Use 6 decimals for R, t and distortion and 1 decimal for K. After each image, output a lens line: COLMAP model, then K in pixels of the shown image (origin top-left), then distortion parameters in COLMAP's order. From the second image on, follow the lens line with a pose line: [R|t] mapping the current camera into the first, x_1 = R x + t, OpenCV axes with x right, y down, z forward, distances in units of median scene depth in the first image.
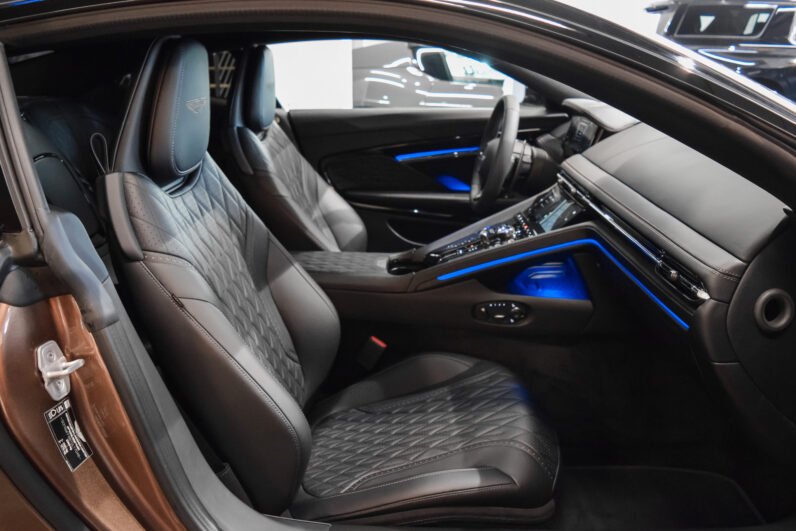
lens RADIAL K [[620.7, 0, 398.0], [0, 620.7, 265.5], [0, 0, 1]] dist [-0.100707, 0.016888]
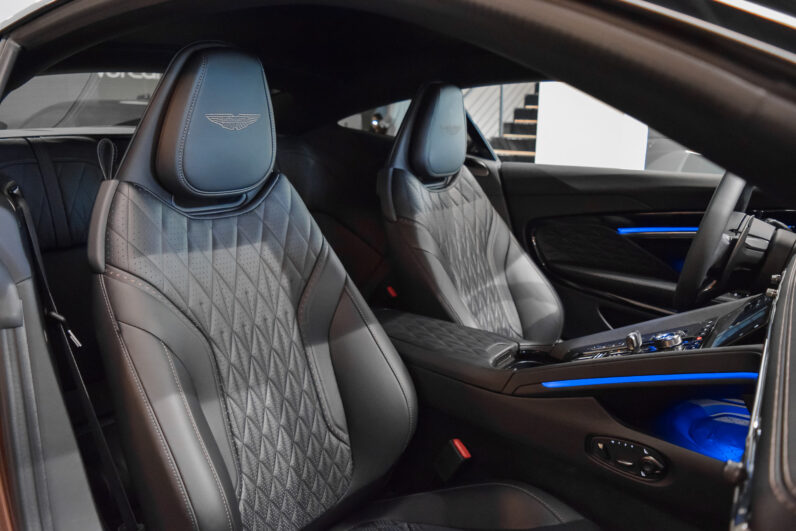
lens RADIAL K [[620.7, 0, 398.0], [0, 620.7, 265.5], [0, 0, 1]] dist [-0.100707, 0.016888]
pose [[0.825018, 0.135212, -0.548692, 0.291357], [-0.201310, 0.977577, -0.061791, -0.034784], [0.528034, 0.161436, 0.833738, 0.296895]]
